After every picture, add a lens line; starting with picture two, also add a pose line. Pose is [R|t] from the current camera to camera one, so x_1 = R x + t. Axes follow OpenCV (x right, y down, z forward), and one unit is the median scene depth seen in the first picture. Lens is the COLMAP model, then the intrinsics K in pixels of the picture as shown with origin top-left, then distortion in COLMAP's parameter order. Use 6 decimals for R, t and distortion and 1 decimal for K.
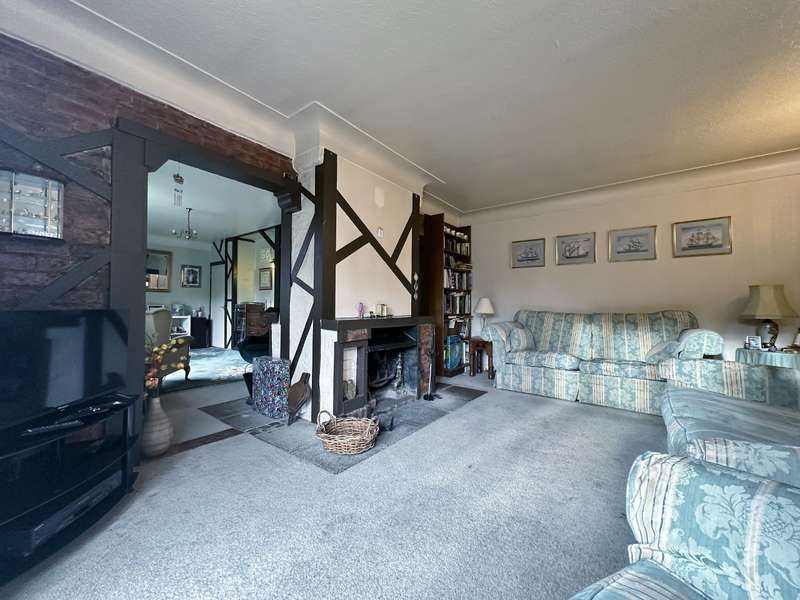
lens RADIAL K [[317.4, 0, 403.5], [0, 317.4, 300.9], [0, 0, 1]] dist [-0.000051, -0.000179]
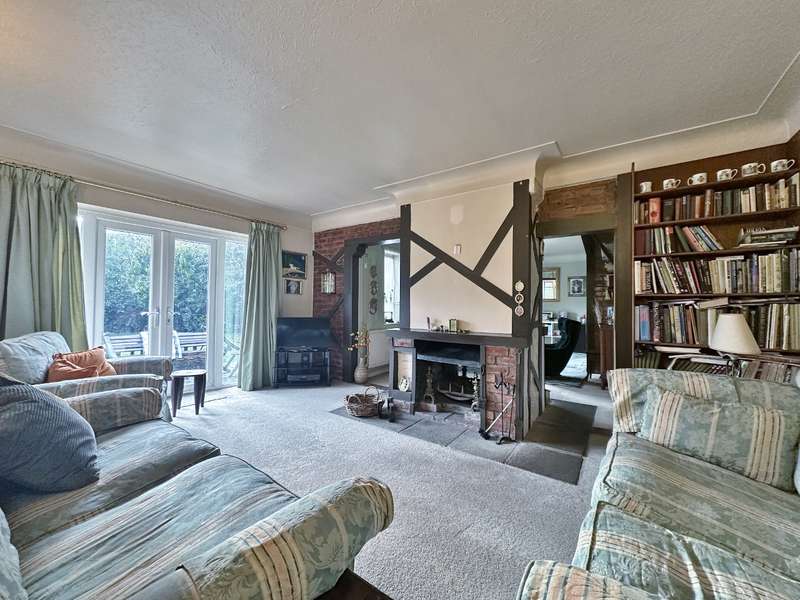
lens RADIAL K [[317.4, 0, 401.0], [0, 317.4, 302.1], [0, 0, 1]] dist [-0.000051, -0.000179]
pose [[0.037898, -0.011116, -0.999220, 0.921908], [0.007896, 0.999910, -0.010825, -0.034130], [0.999250, -0.007479, 0.037983, 0.764361]]
